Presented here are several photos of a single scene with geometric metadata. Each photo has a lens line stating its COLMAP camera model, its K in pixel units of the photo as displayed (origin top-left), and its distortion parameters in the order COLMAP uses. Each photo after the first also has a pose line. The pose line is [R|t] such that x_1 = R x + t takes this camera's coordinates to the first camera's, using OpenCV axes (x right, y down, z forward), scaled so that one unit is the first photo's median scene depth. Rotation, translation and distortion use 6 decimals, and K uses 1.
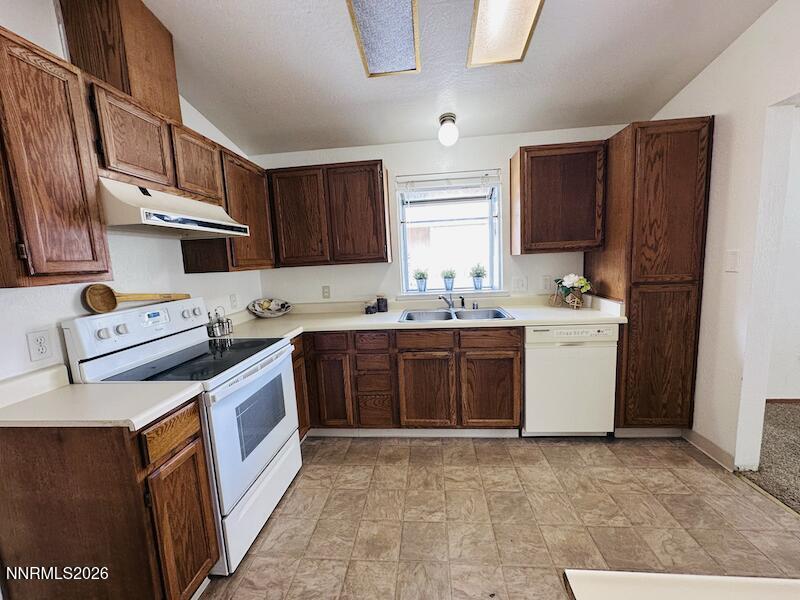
lens RADIAL K [[318.5, 0, 400.0], [0, 318.5, 300.0], [0, 0, 1]] dist [-0.001231, -0.000141]
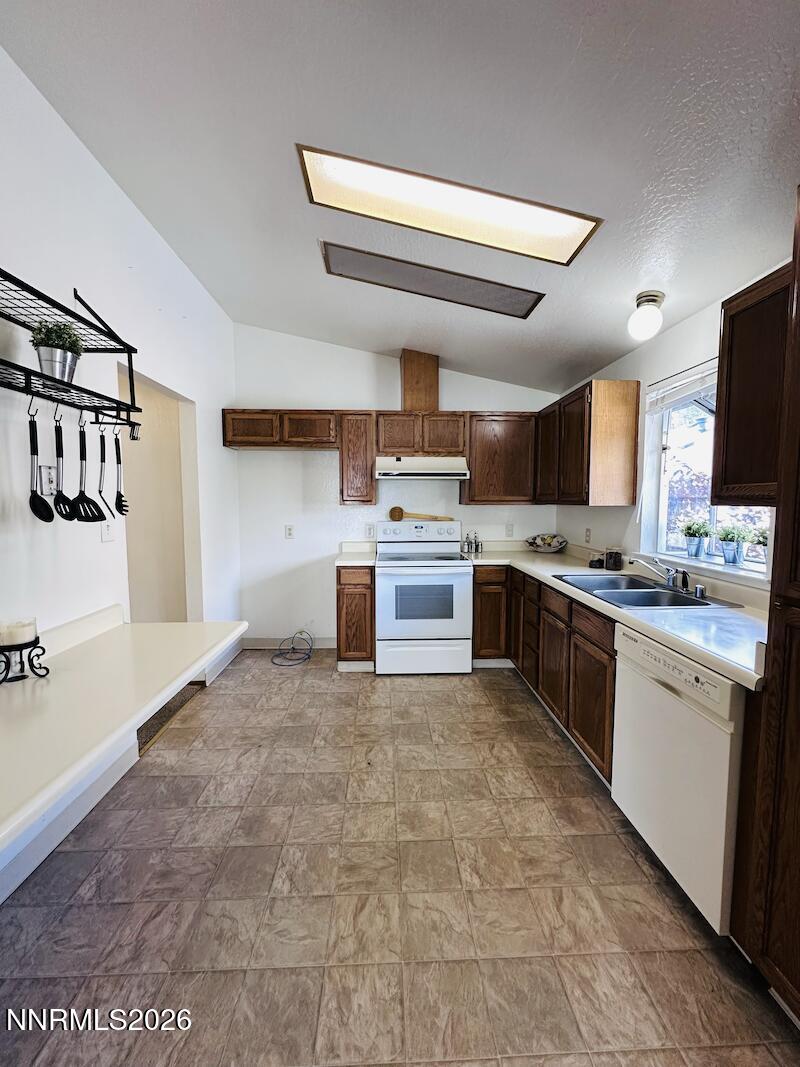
lens RADIAL K [[424.8, 0, 400.0], [0, 424.8, 533.5], [0, 0, 1]] dist [-0.001231, -0.000141]
pose [[0.134521, 0.124786, -0.983022, 1.144964], [-0.131783, 0.985480, 0.107065, -0.119488], [0.982109, 0.115143, 0.149012, 0.459084]]
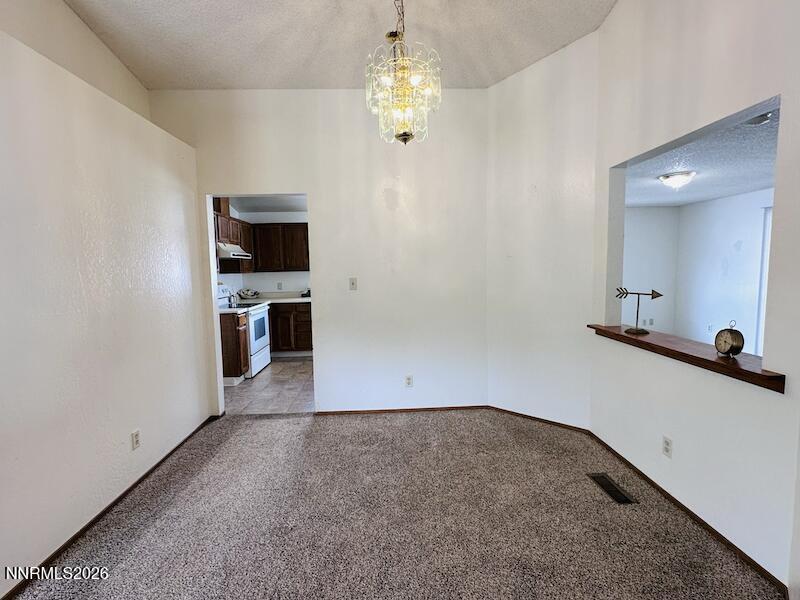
lens RADIAL K [[375.9, 0, 400.0], [0, 375.9, 300.0], [0, 0, 1]] dist [-0.000223, -0.000046]
pose [[0.988195, 0.013452, 0.152611, 0.177319], [-0.006583, 0.998946, -0.045428, 0.206517], [-0.153061, 0.043888, 0.987242, -1.748842]]
